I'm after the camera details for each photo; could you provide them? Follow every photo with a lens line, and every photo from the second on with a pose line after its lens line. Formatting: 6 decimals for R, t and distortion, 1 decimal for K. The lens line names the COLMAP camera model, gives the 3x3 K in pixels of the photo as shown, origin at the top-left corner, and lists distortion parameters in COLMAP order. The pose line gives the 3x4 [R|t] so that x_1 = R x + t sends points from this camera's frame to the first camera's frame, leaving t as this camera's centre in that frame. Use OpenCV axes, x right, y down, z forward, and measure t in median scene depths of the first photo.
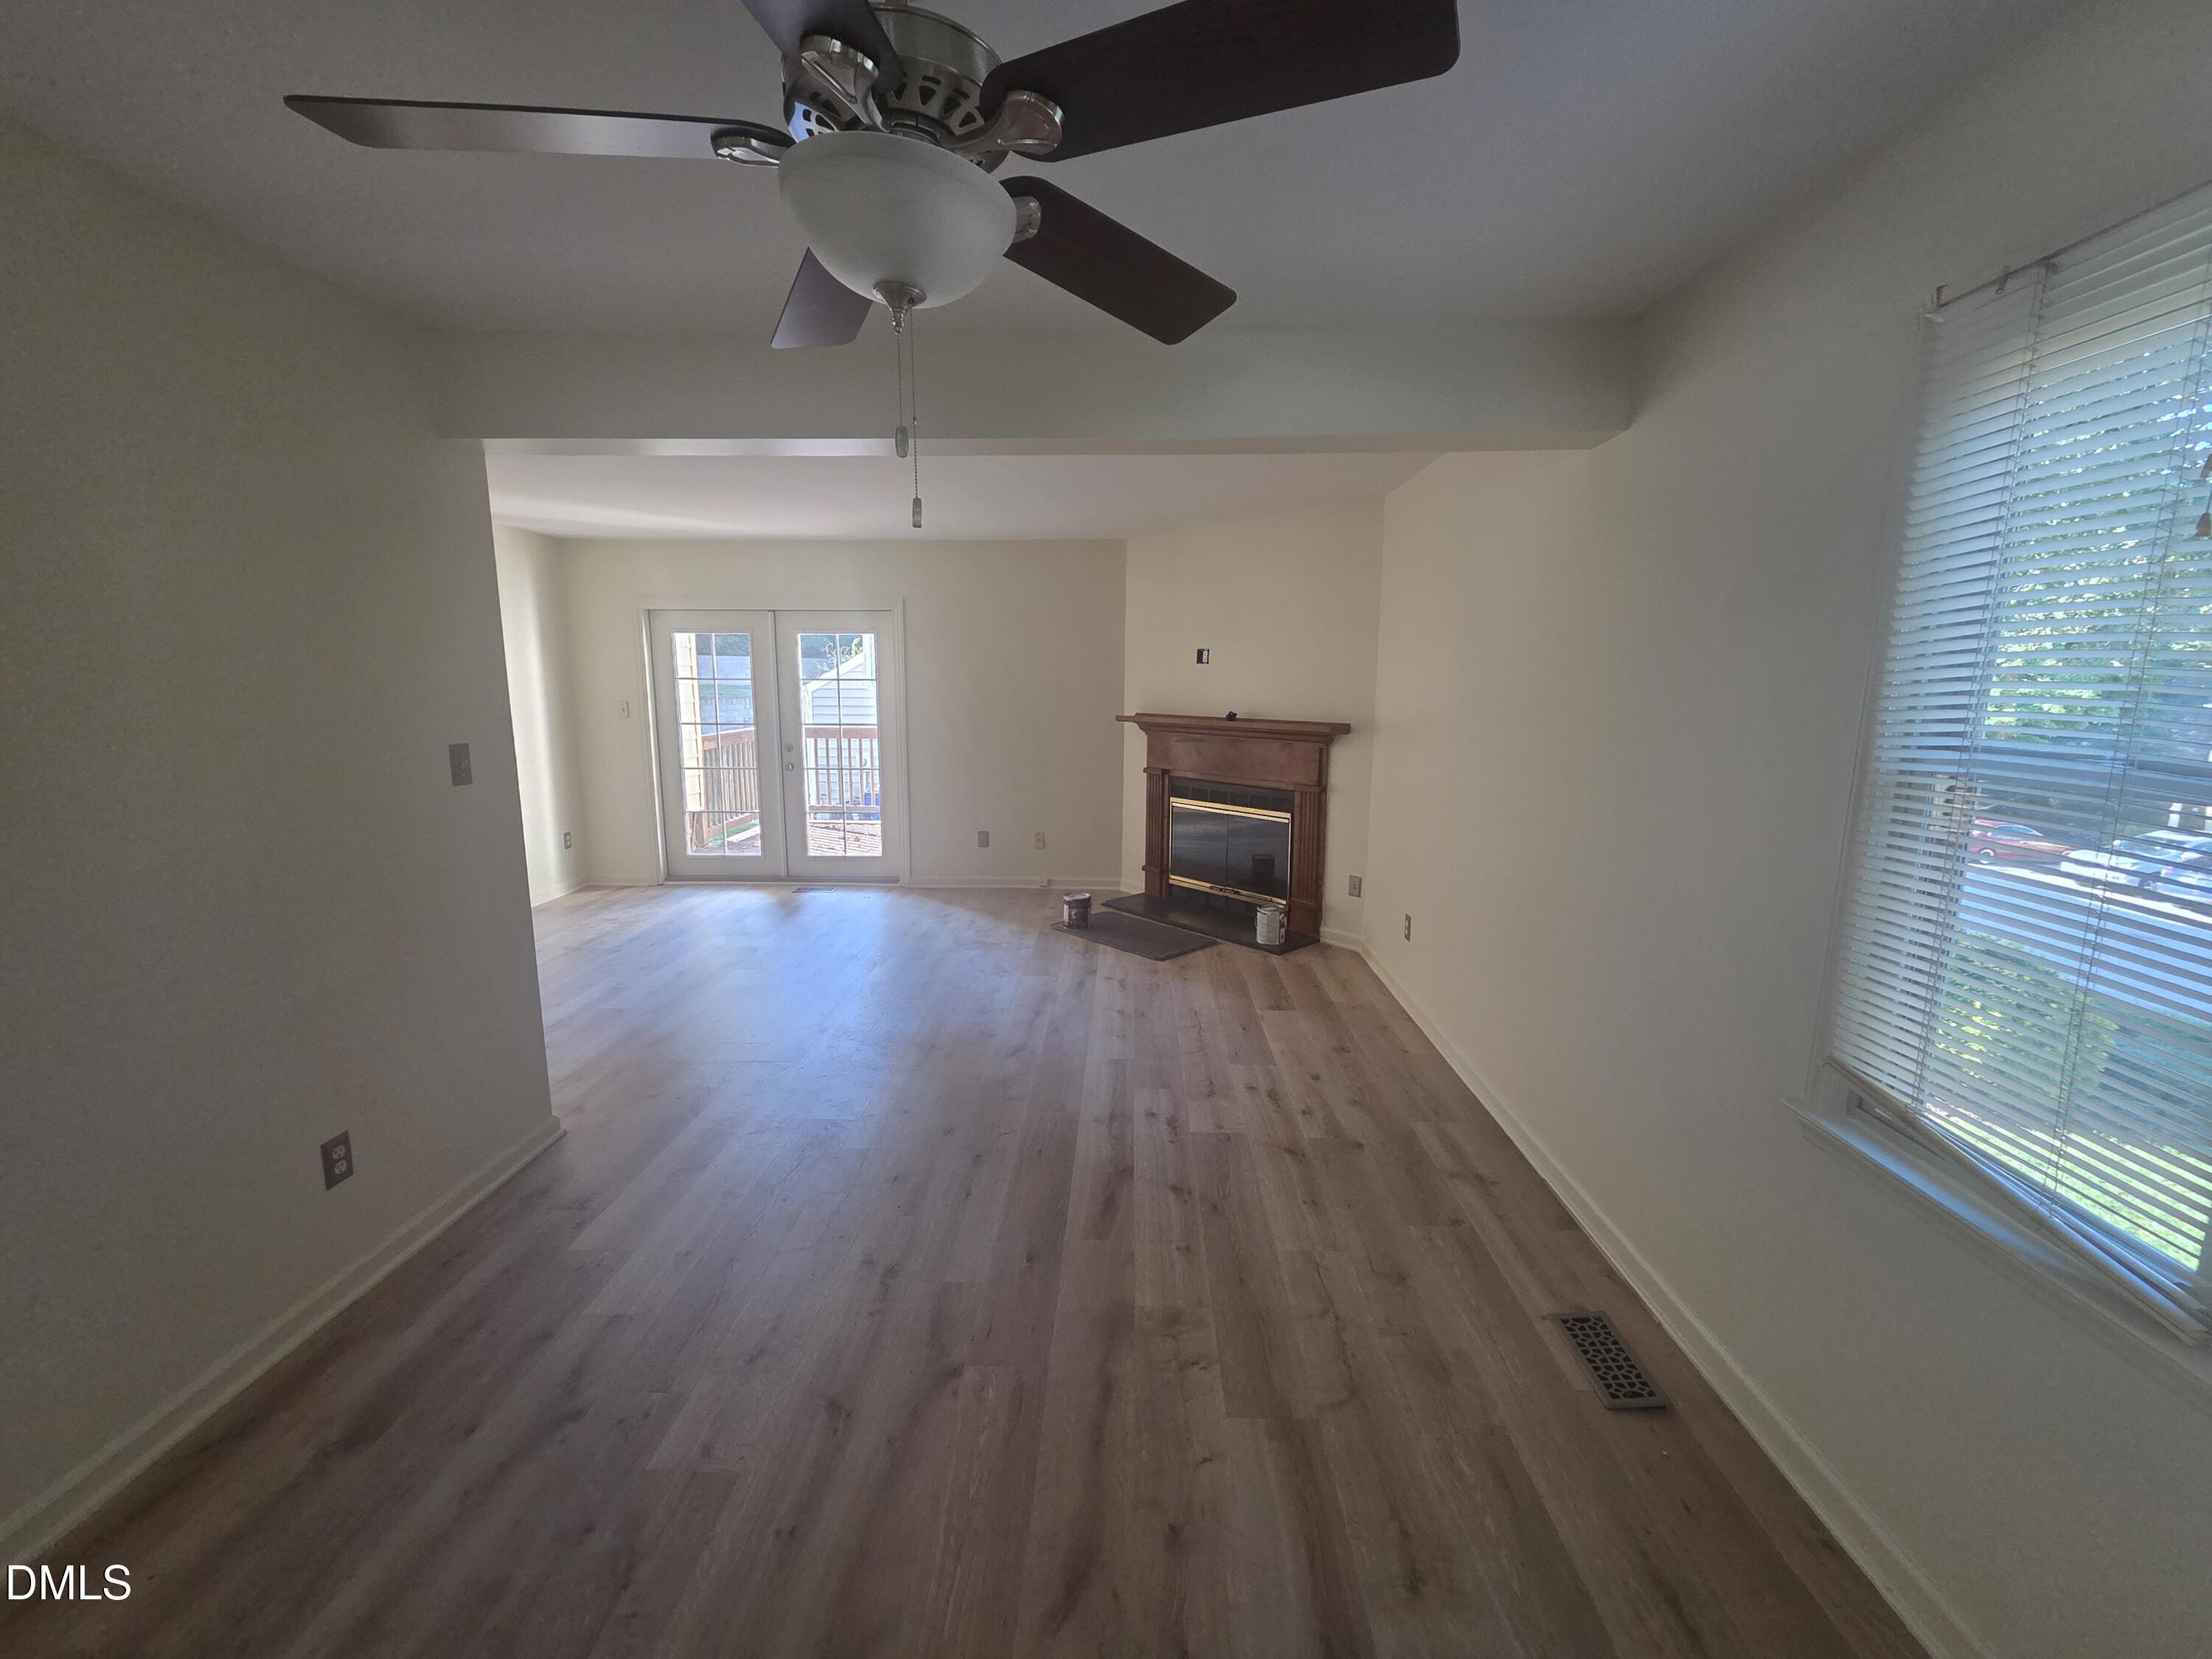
lens RADIAL K [[908.4, 0, 1106.7], [0, 908.4, 820.9], [0, 0, 1]] dist [0.000717, -0.000184]
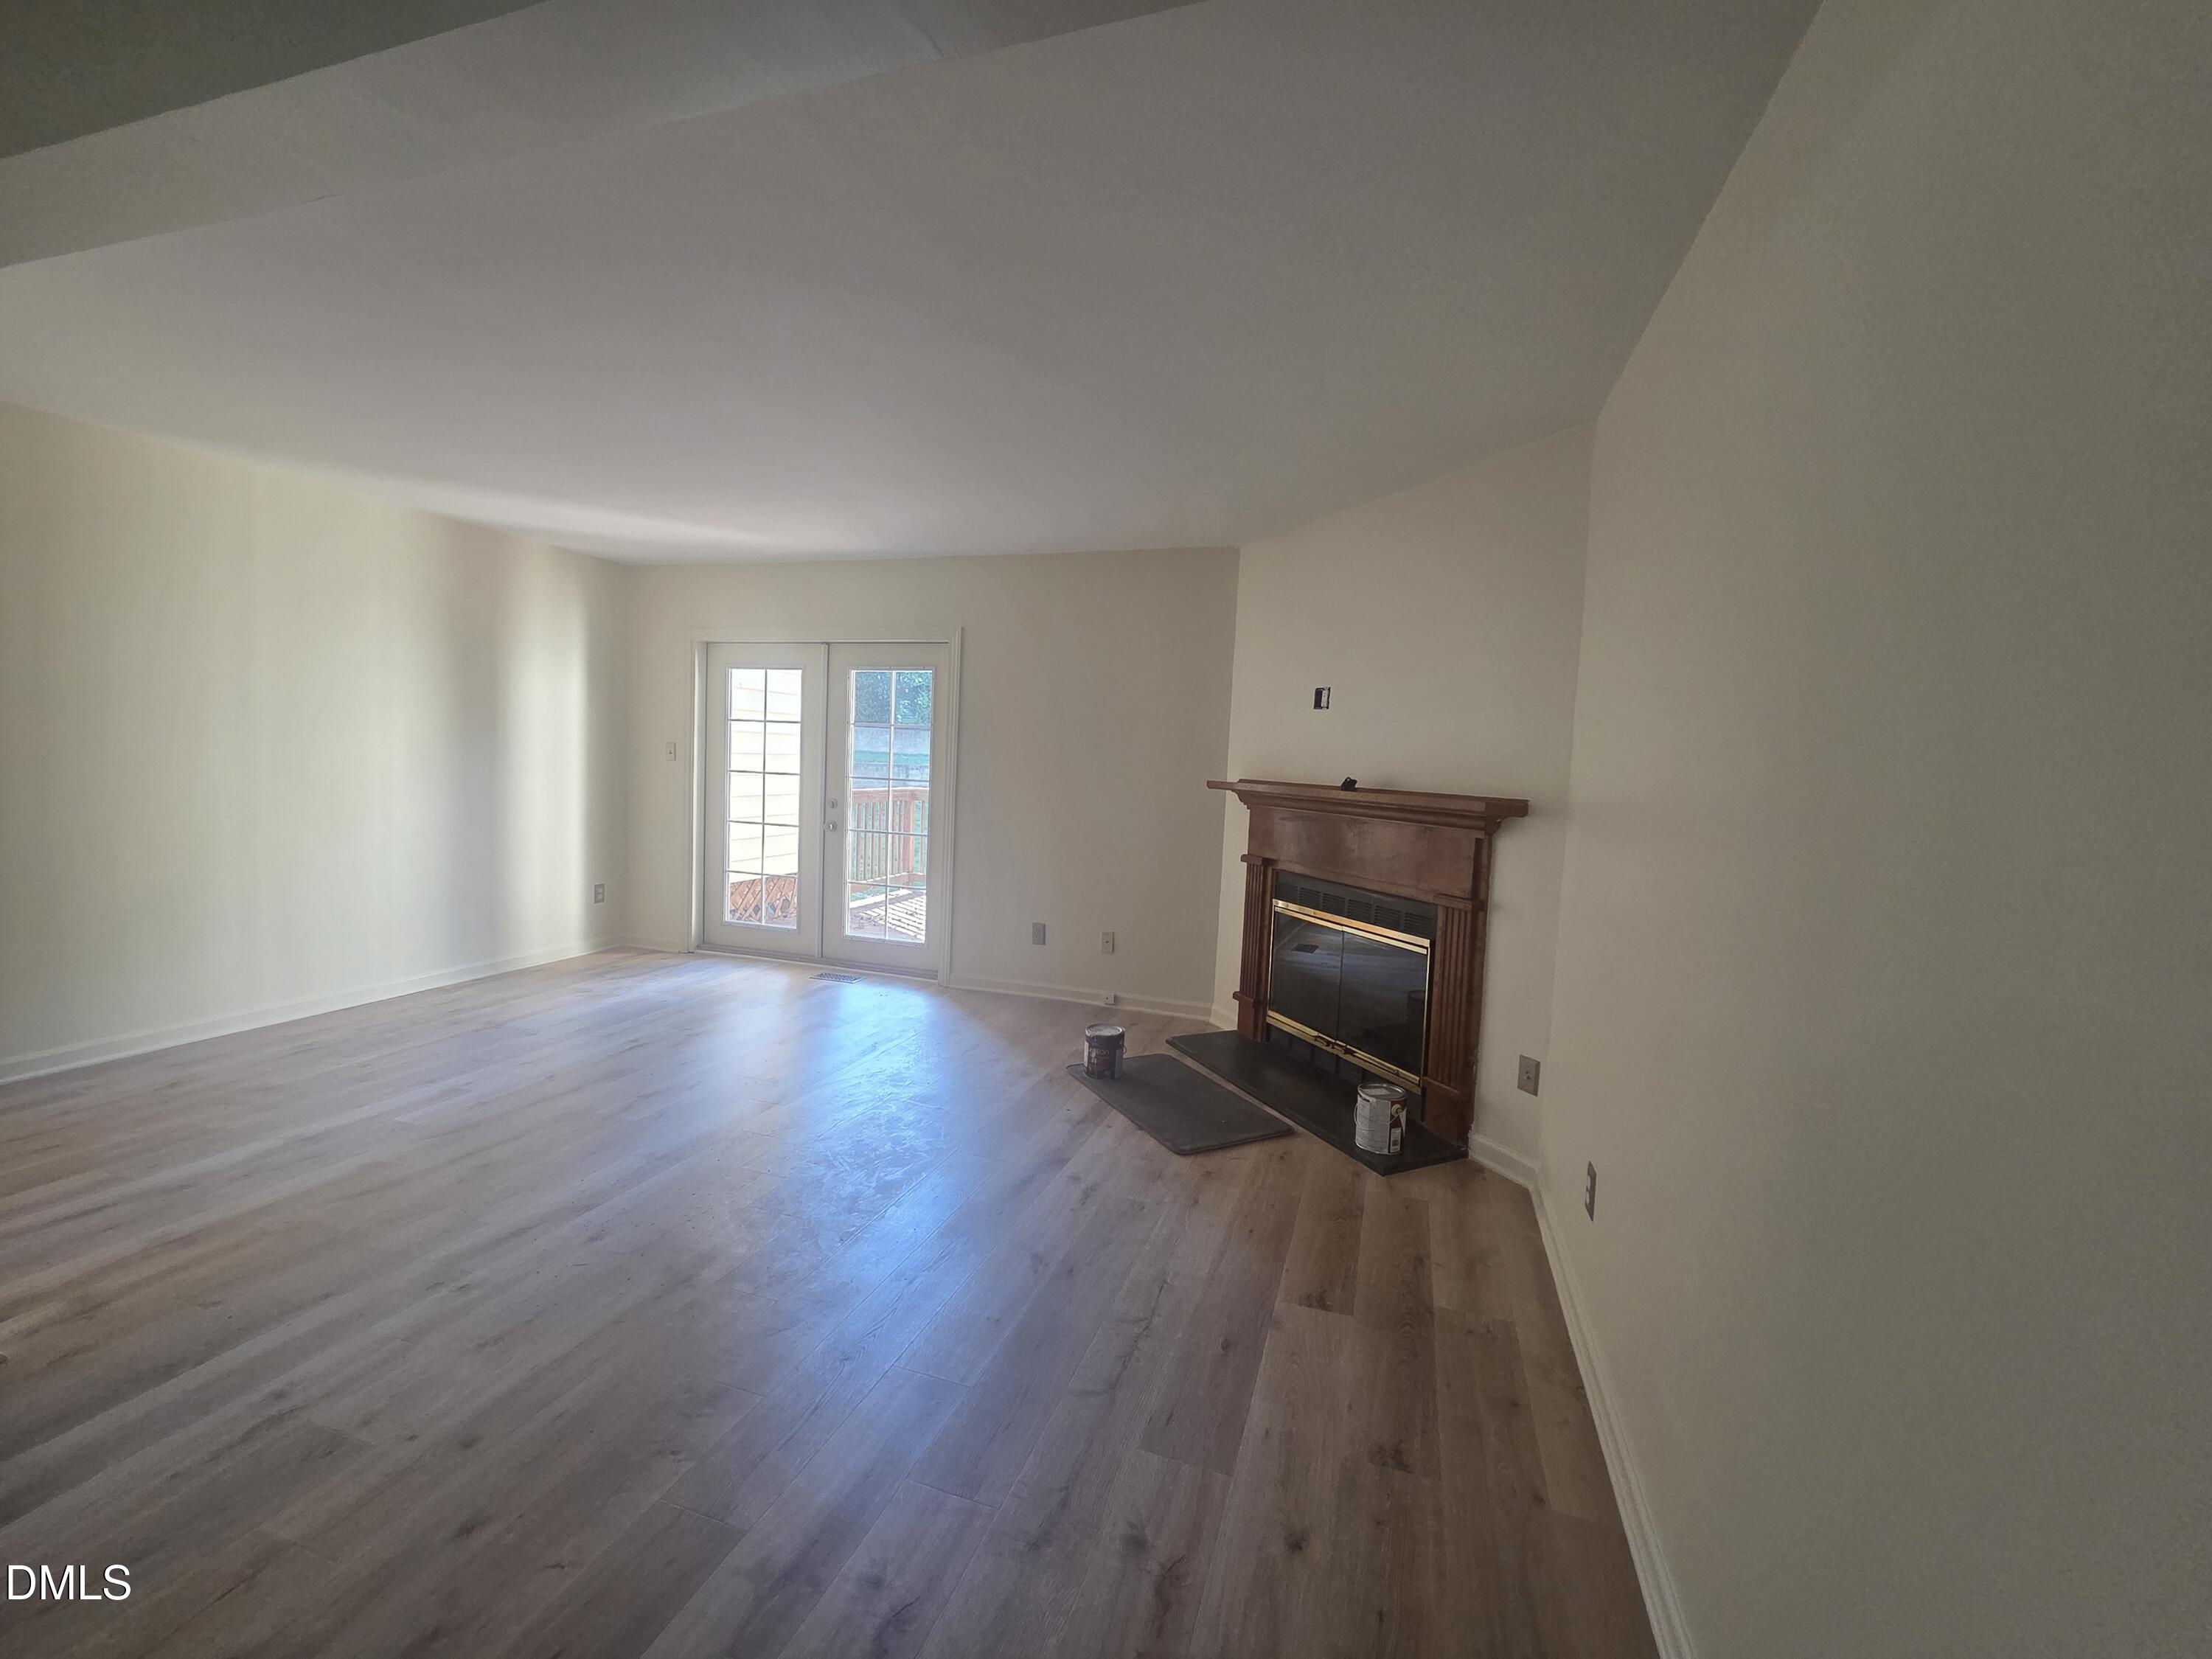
lens RADIAL K [[908.4, 0, 1105.4], [0, 908.4, 820.7], [0, 0, 1]] dist [0.000717, -0.000184]
pose [[0.957079, 0.055602, -0.284445, 0.161686], [-0.082432, 0.993115, -0.083231, -0.019171], [0.277859, 0.103106, 0.955073, 0.328478]]
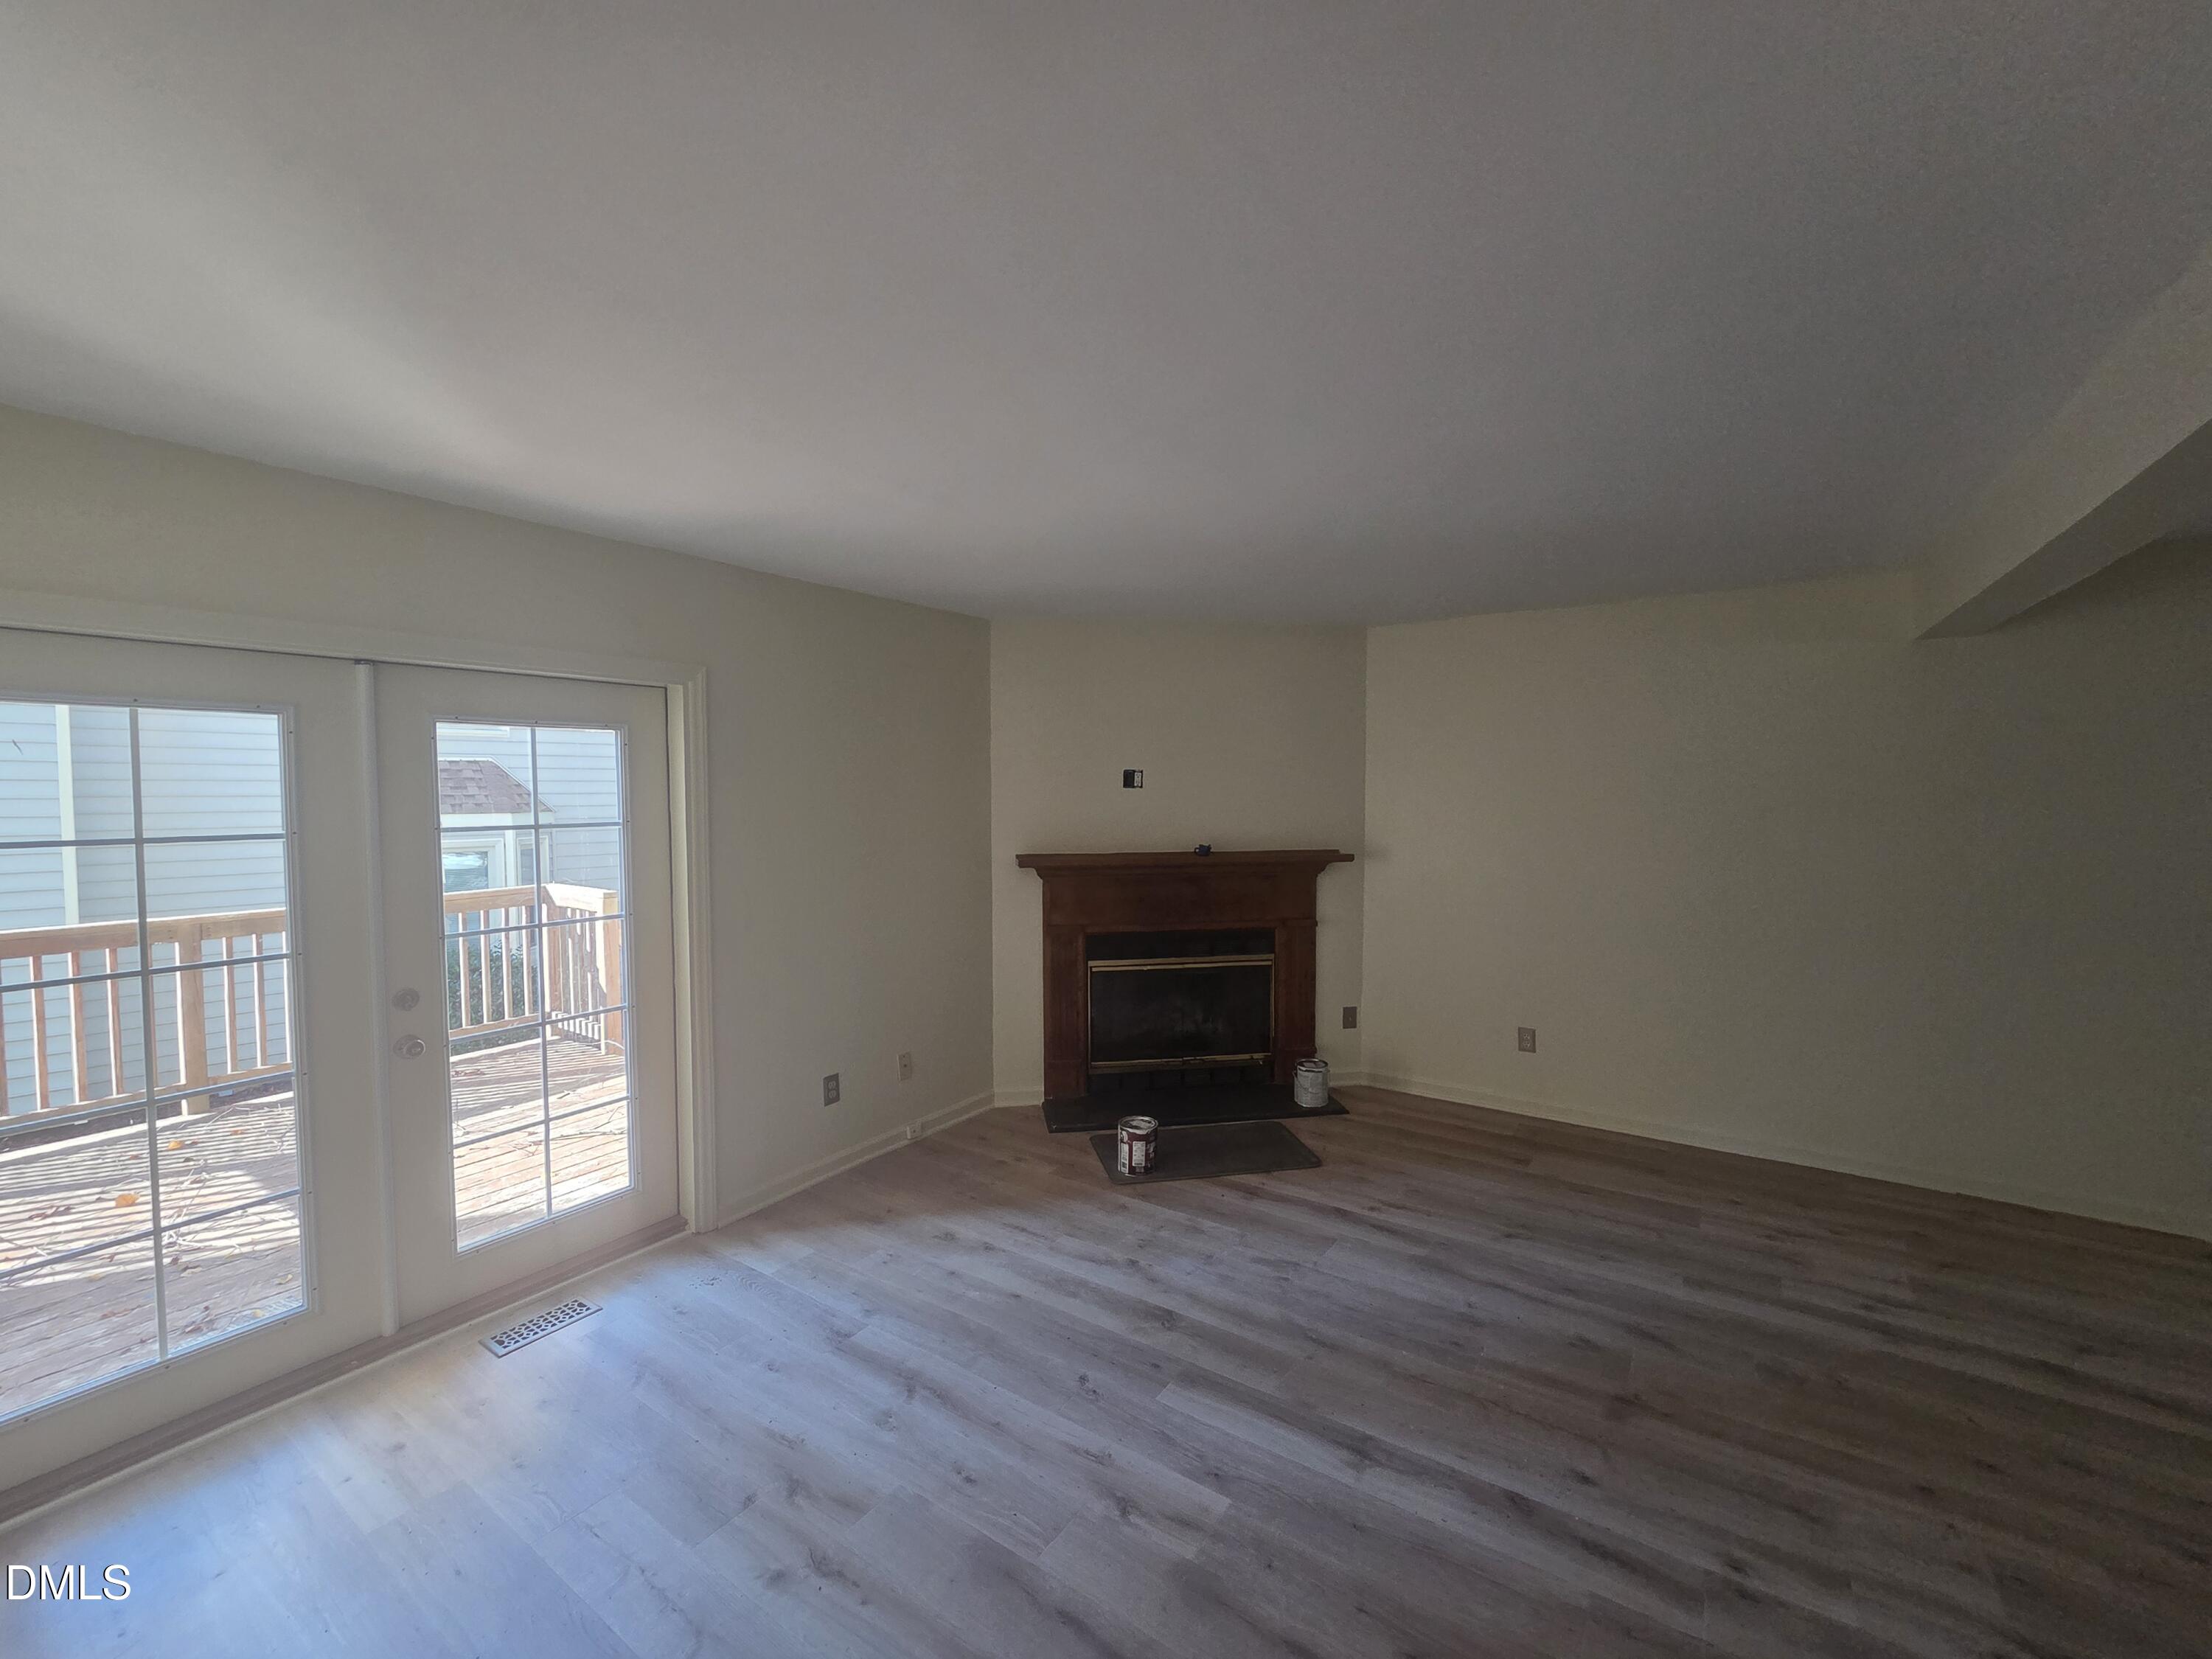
lens RADIAL K [[908.4, 0, 1104.0], [0, 908.4, 829.2], [0, 0, 1]] dist [0.000717, -0.000184]
pose [[0.547565, -0.044528, 0.835577, -0.629176], [0.139899, 0.989399, -0.038952, -0.118055], [-0.824985, 0.138225, 0.547990, 0.631988]]
